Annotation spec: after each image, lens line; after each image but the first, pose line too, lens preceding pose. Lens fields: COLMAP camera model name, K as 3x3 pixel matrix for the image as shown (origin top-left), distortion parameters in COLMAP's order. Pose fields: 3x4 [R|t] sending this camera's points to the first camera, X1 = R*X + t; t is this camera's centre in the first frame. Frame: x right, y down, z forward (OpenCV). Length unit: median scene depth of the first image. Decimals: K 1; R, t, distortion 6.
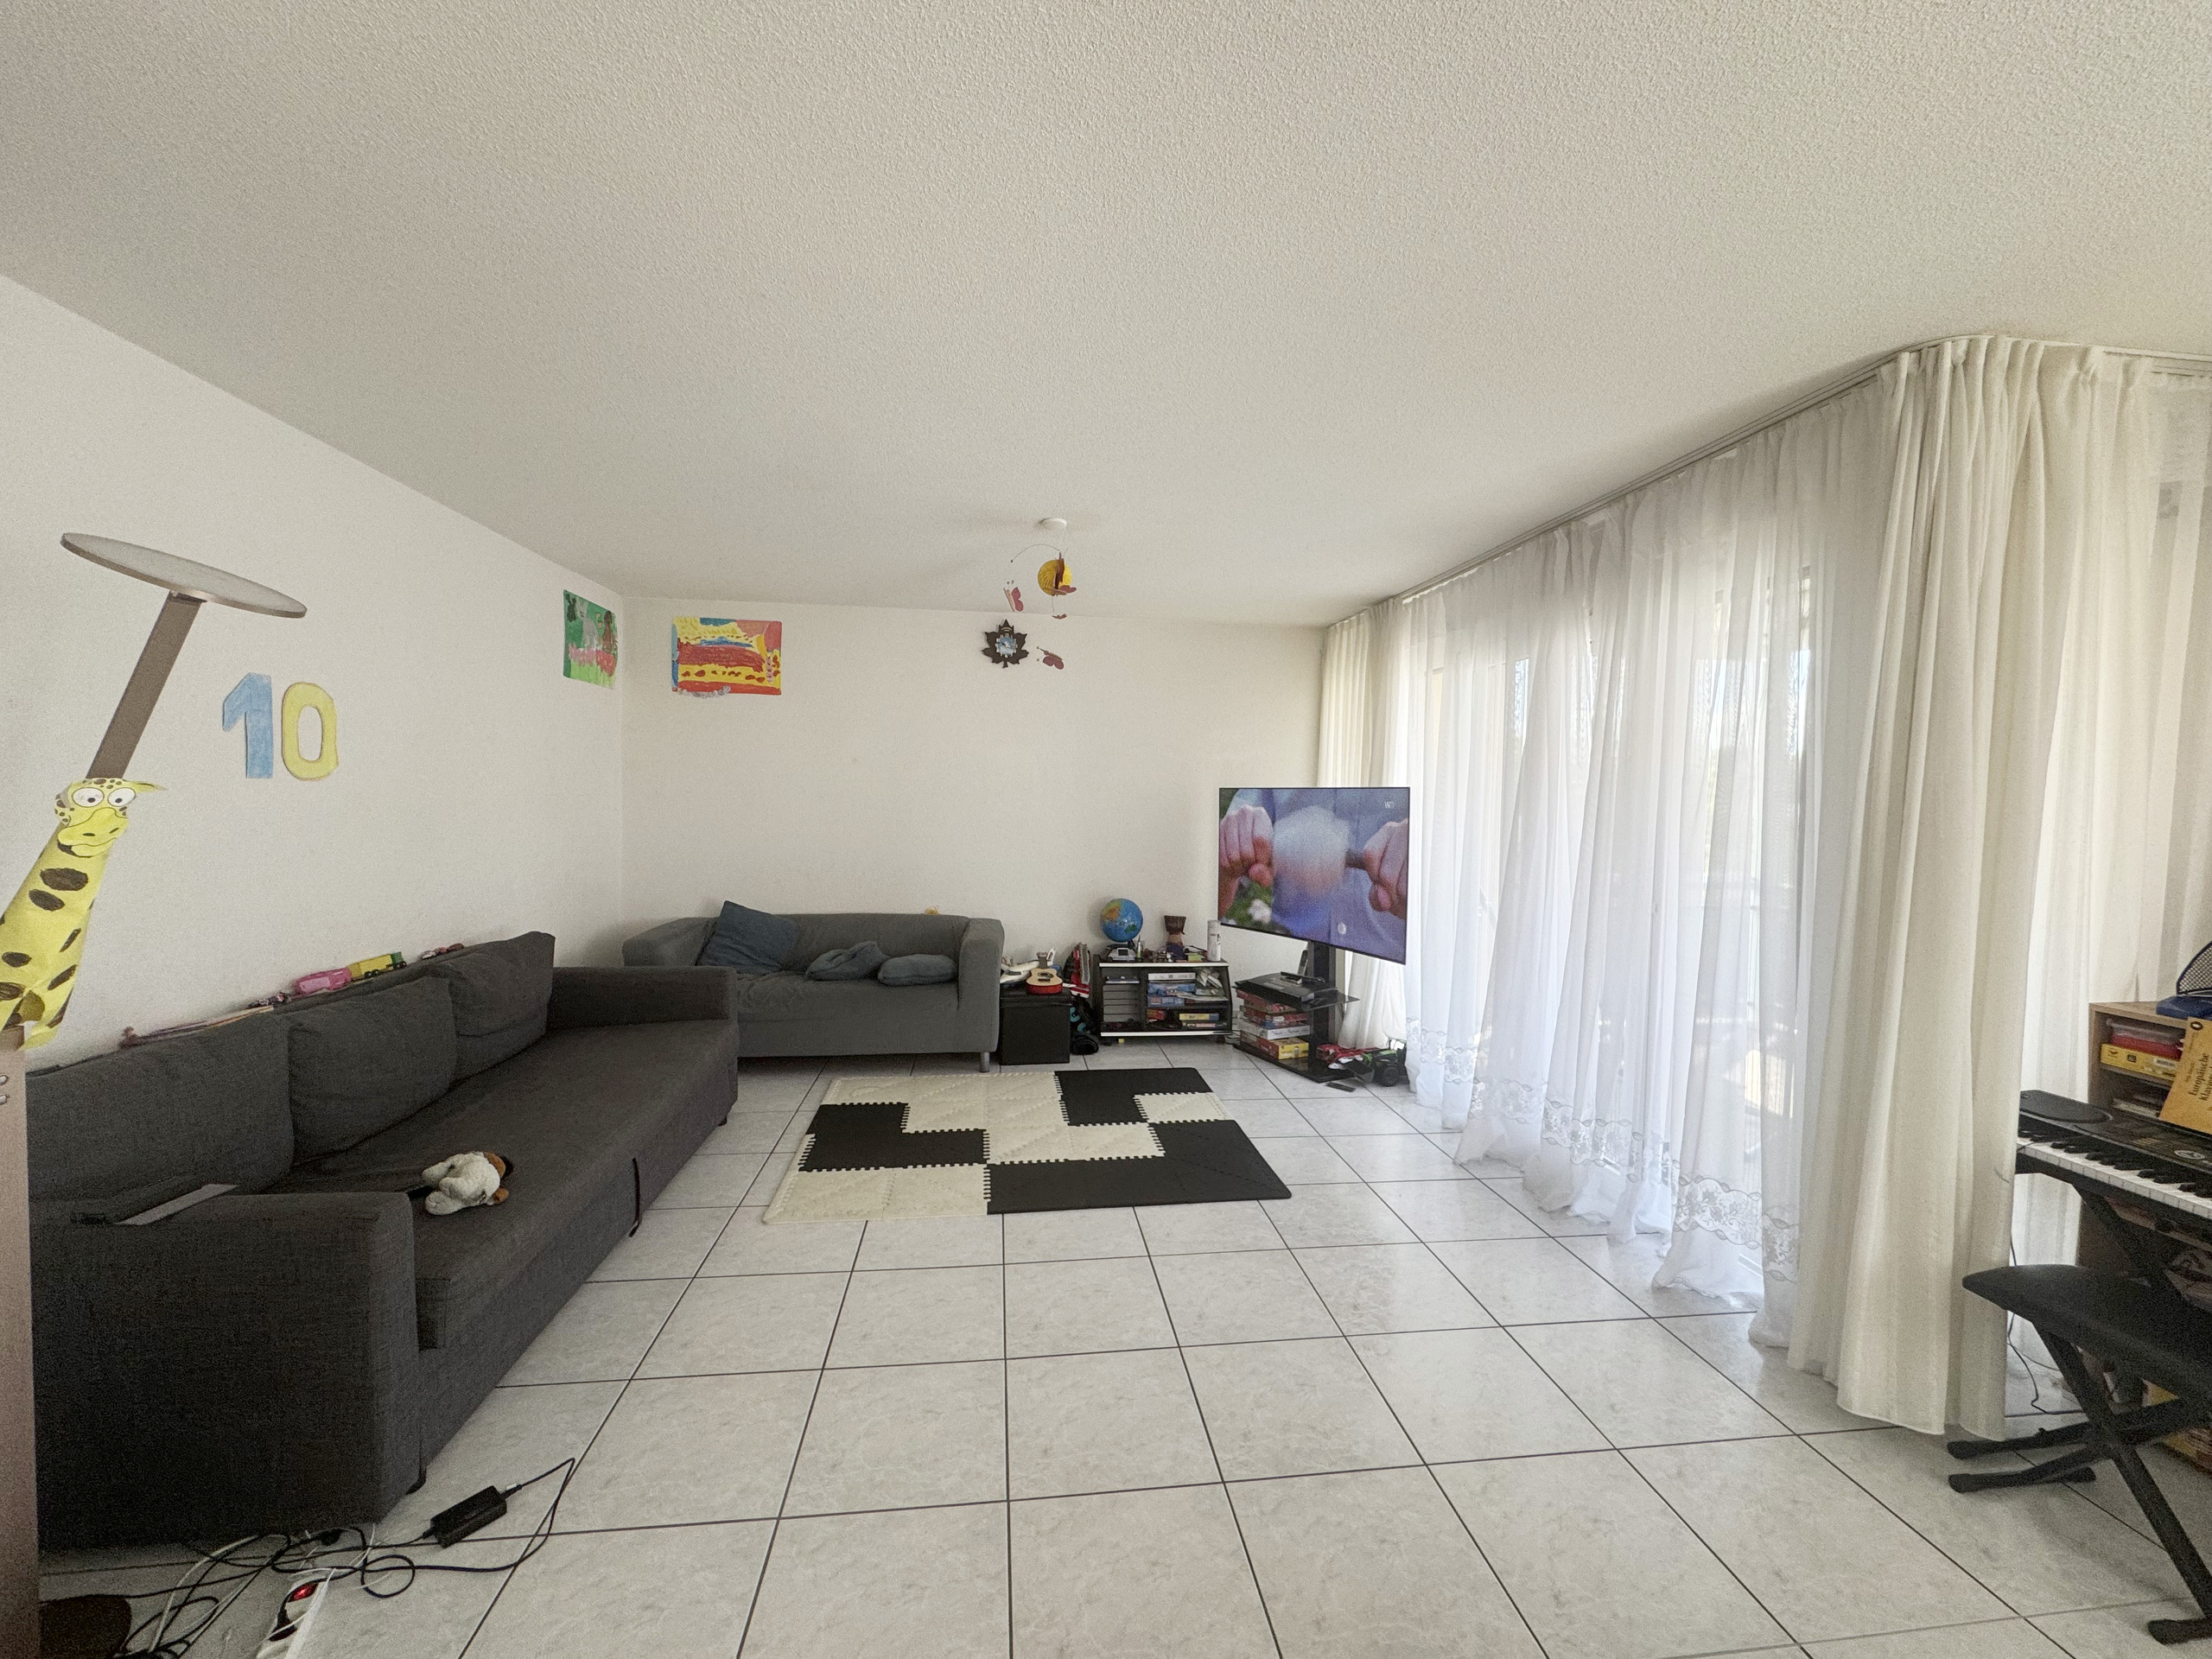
lens RADIAL K [[883.8, 0, 1099.7], [0, 883.8, 826.3], [0, 0, 1]] dist [0.001252, -0.000599]
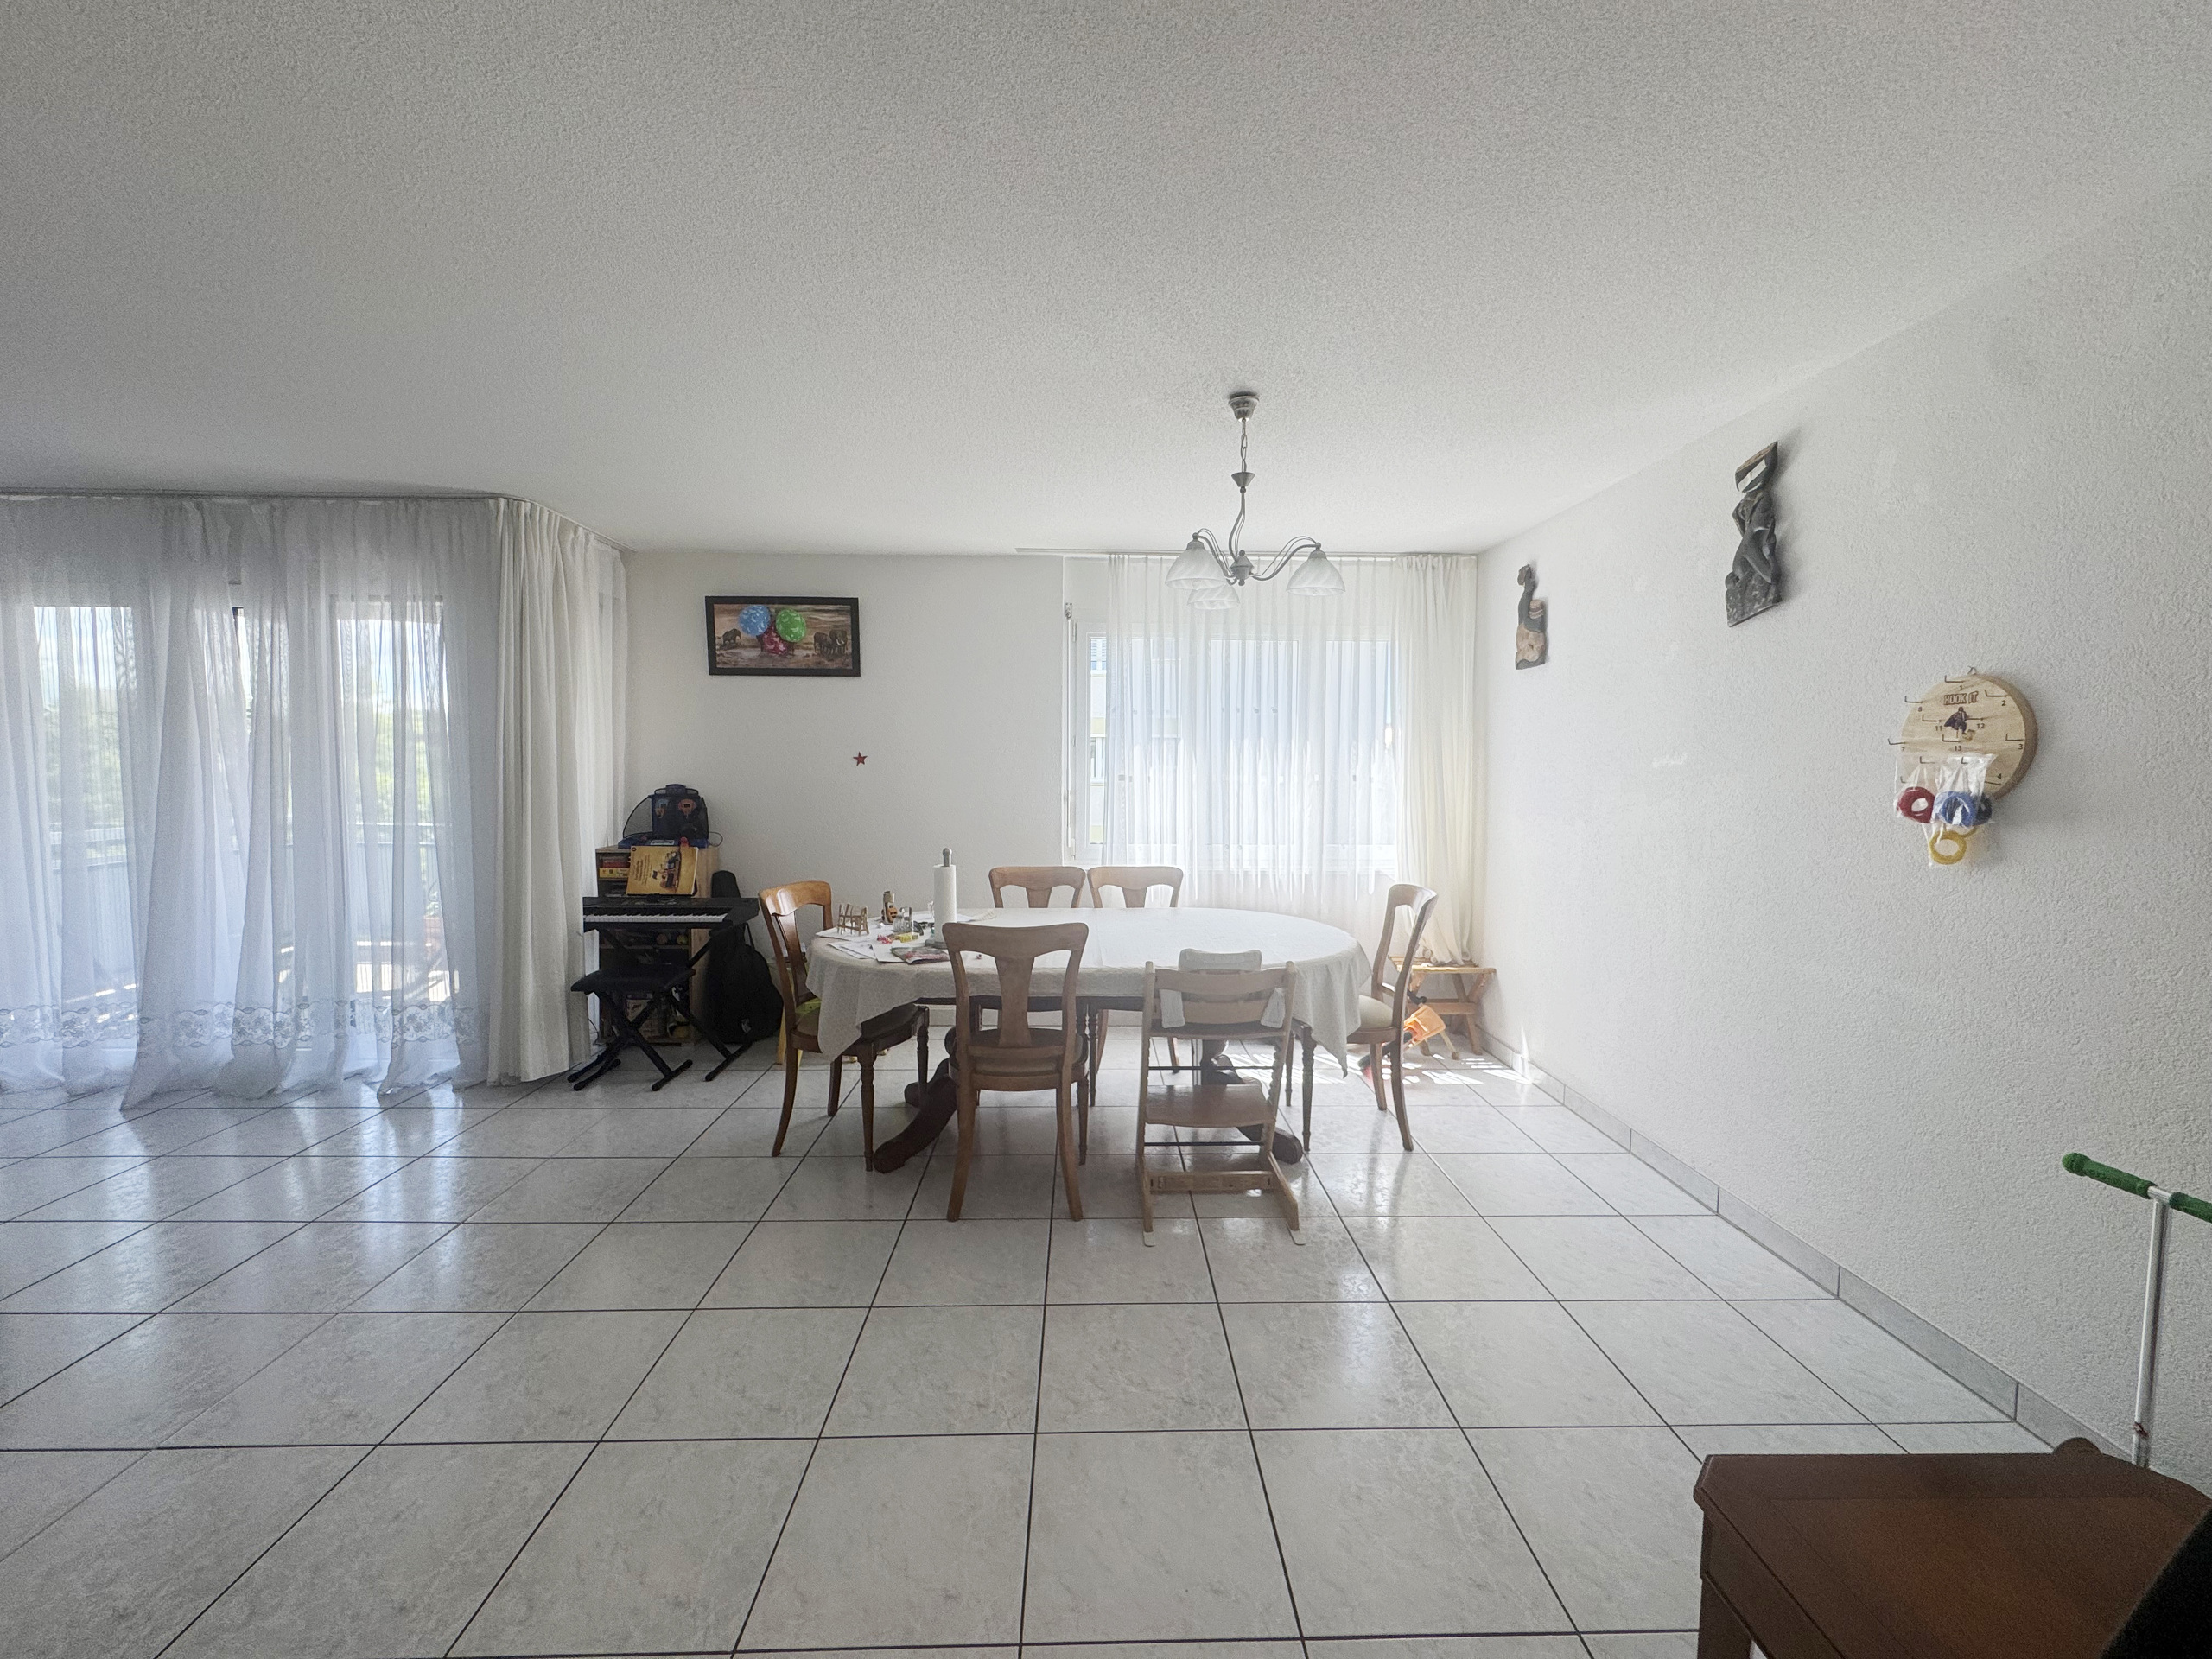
lens RADIAL K [[883.8, 0, 1100.1], [0, 883.8, 815.2], [0, 0, 1]] dist [0.001252, -0.000599]
pose [[0.096403, -0.075491, 0.992476, -0.796275], [0.028763, 0.996915, 0.073035, 0.008604], [-0.994927, 0.021506, 0.098276, -0.365329]]
